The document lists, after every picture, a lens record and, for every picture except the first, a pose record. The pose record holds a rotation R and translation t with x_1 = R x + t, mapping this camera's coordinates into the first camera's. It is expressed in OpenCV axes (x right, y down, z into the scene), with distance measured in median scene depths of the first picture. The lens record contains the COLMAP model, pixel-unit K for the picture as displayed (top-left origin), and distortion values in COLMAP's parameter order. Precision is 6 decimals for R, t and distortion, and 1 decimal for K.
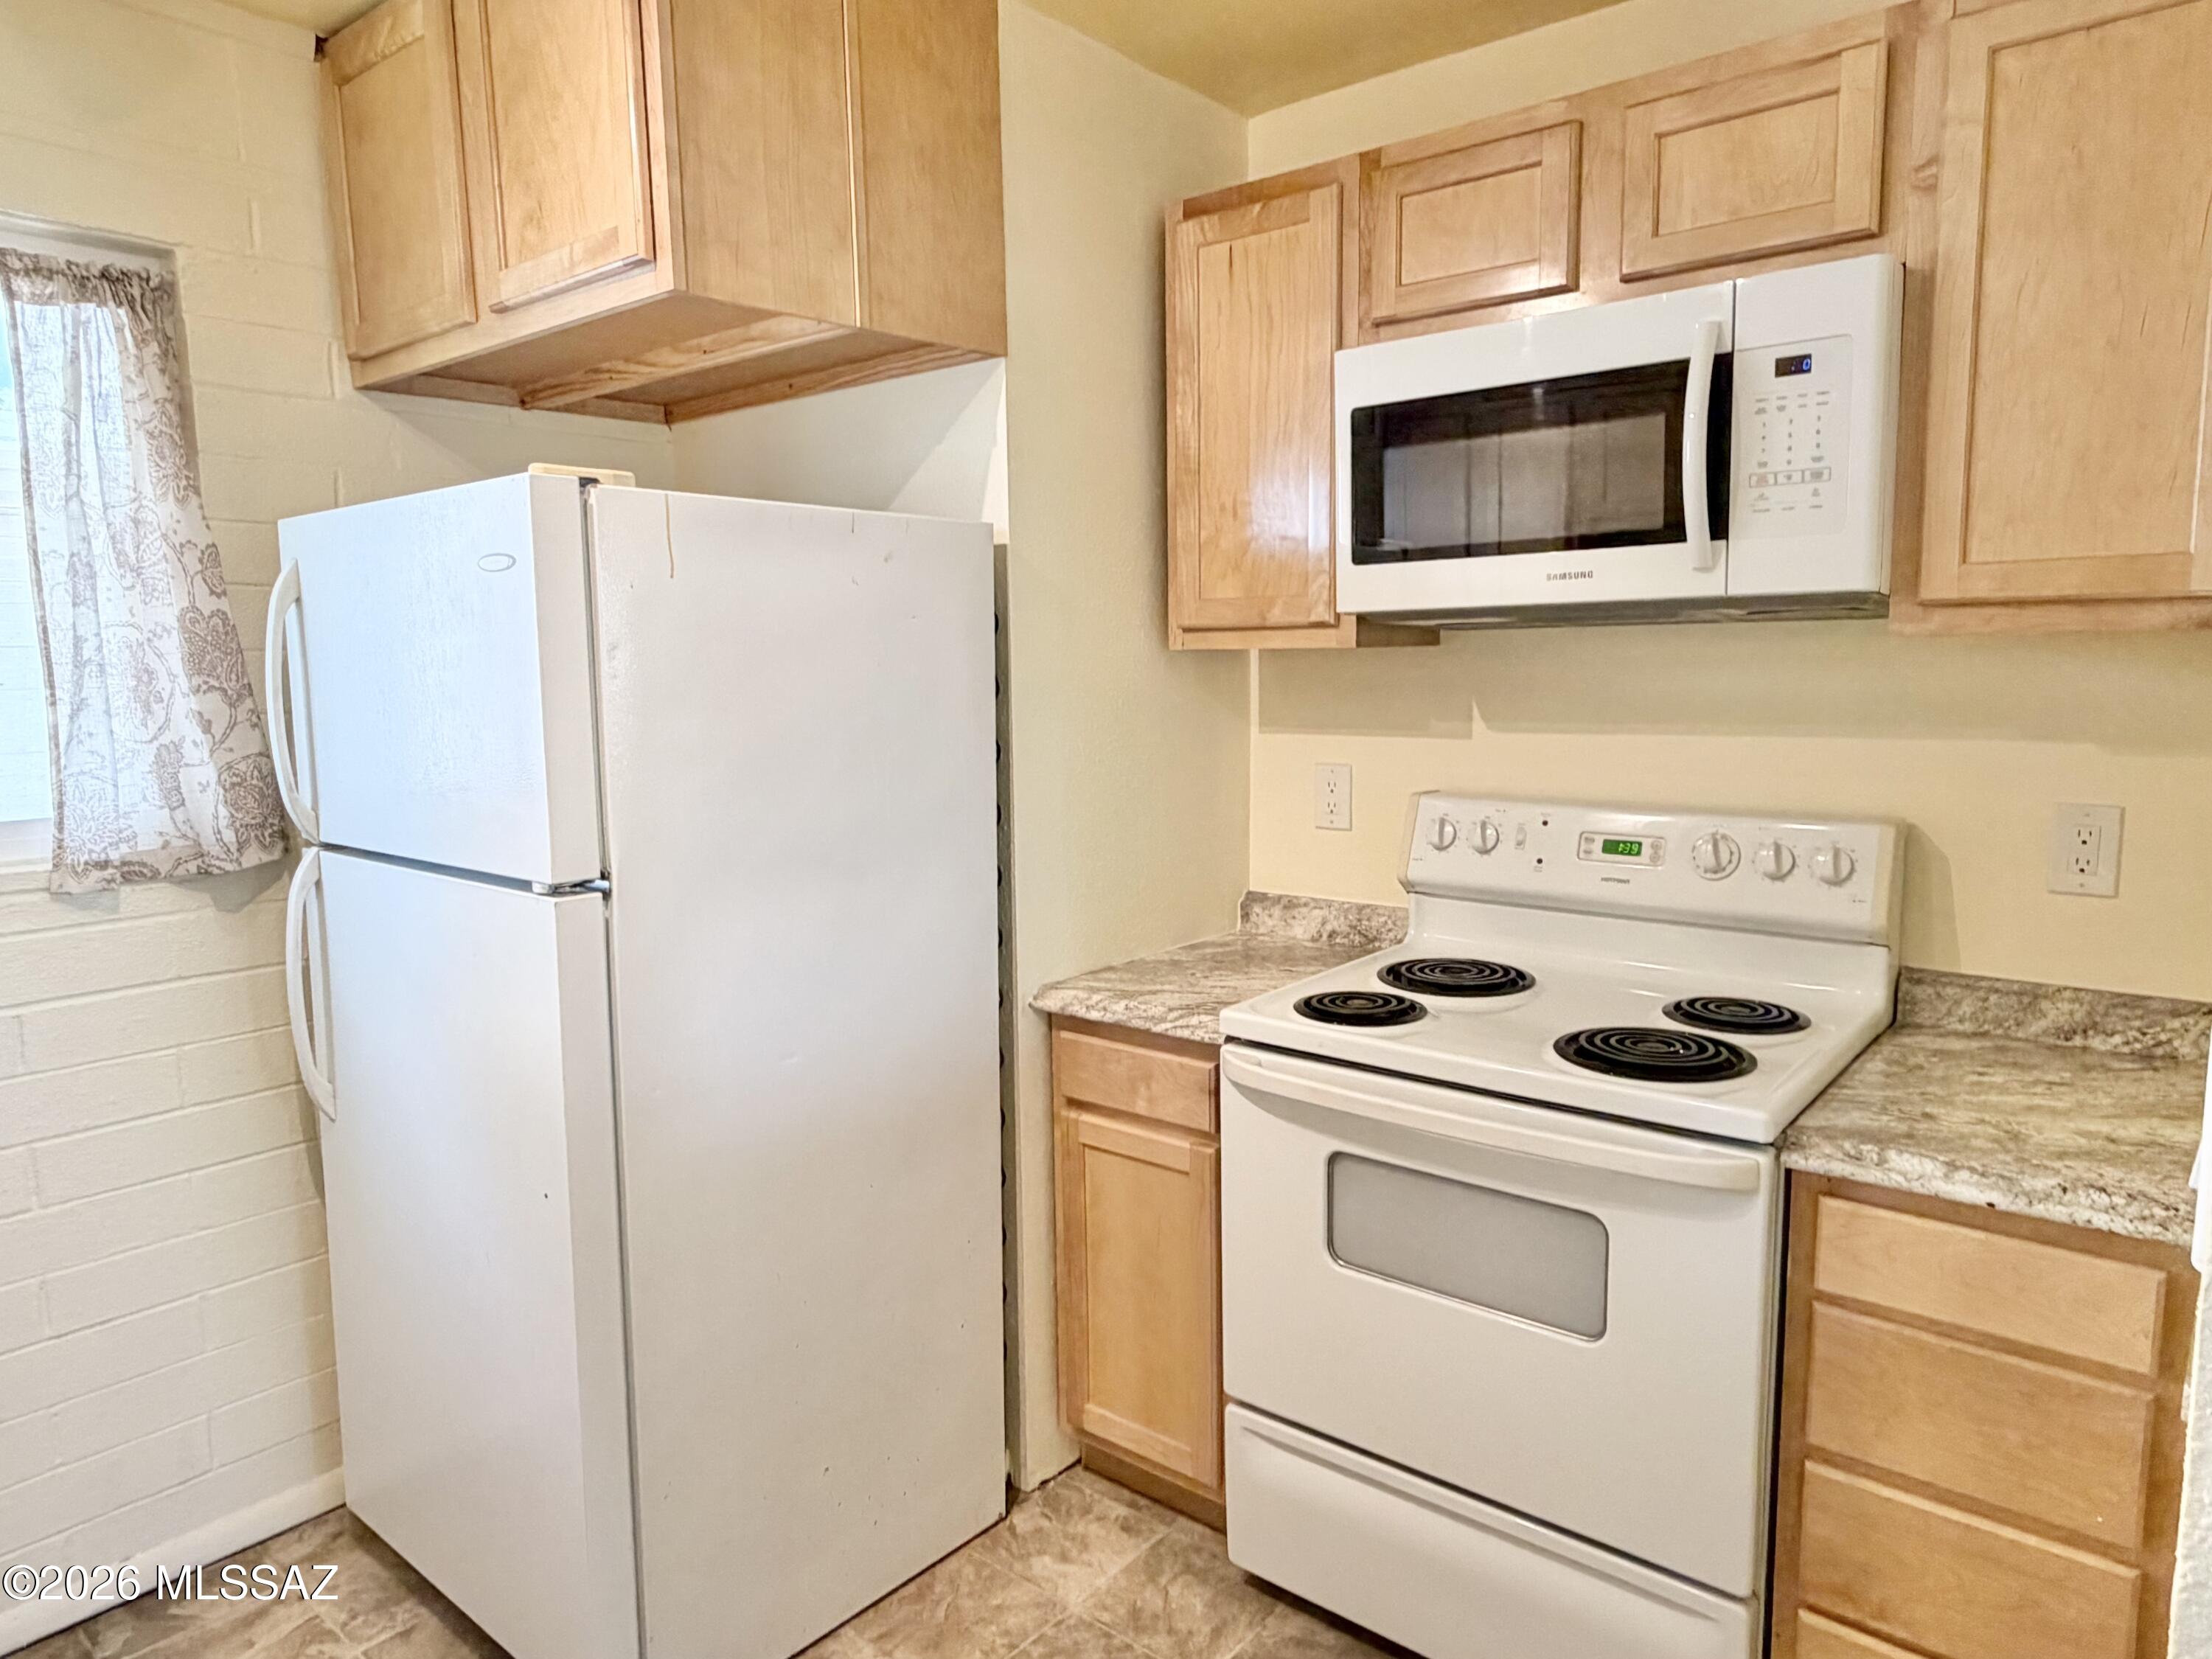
lens RADIAL K [[1404.8, 0, 1100.7], [0, 1404.8, 828.2], [0, 0, 1]] dist [-0.001004, 0.001934]
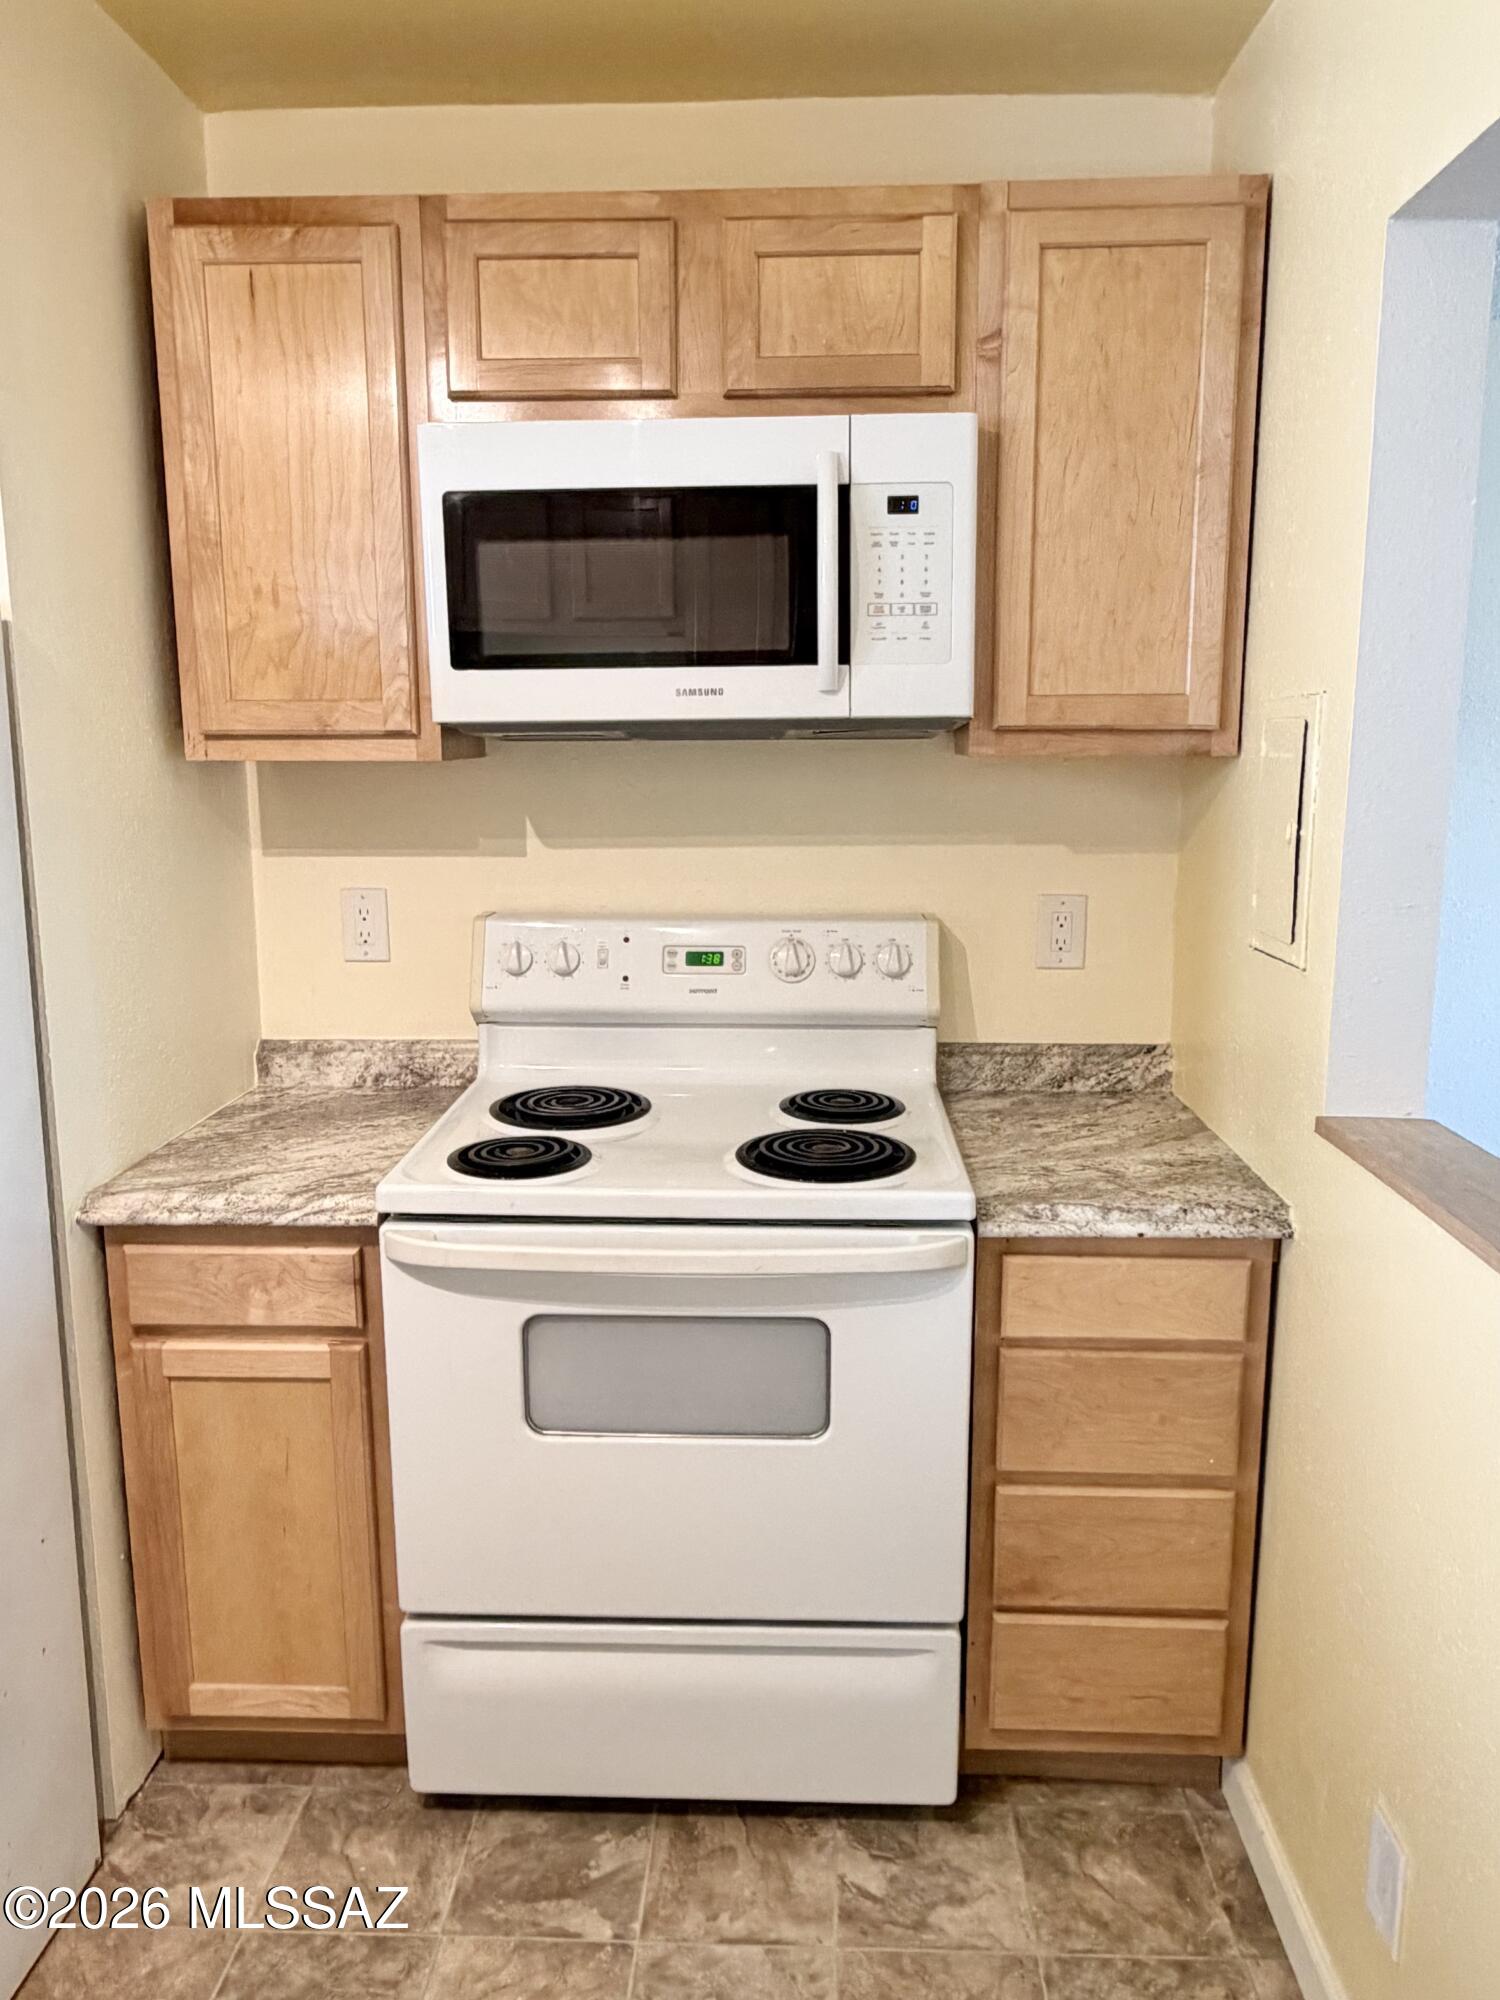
lens RADIAL K [[1406.6, 0, 750.4], [0, 1406.6, 992.9], [0, 0, 1]] dist [0.001370, -0.005833]
pose [[0.787450, -0.095747, 0.608897, -0.256529], [0.067277, 0.995311, 0.069504, -0.033877], [-0.612696, -0.013766, 0.790198, 0.185384]]
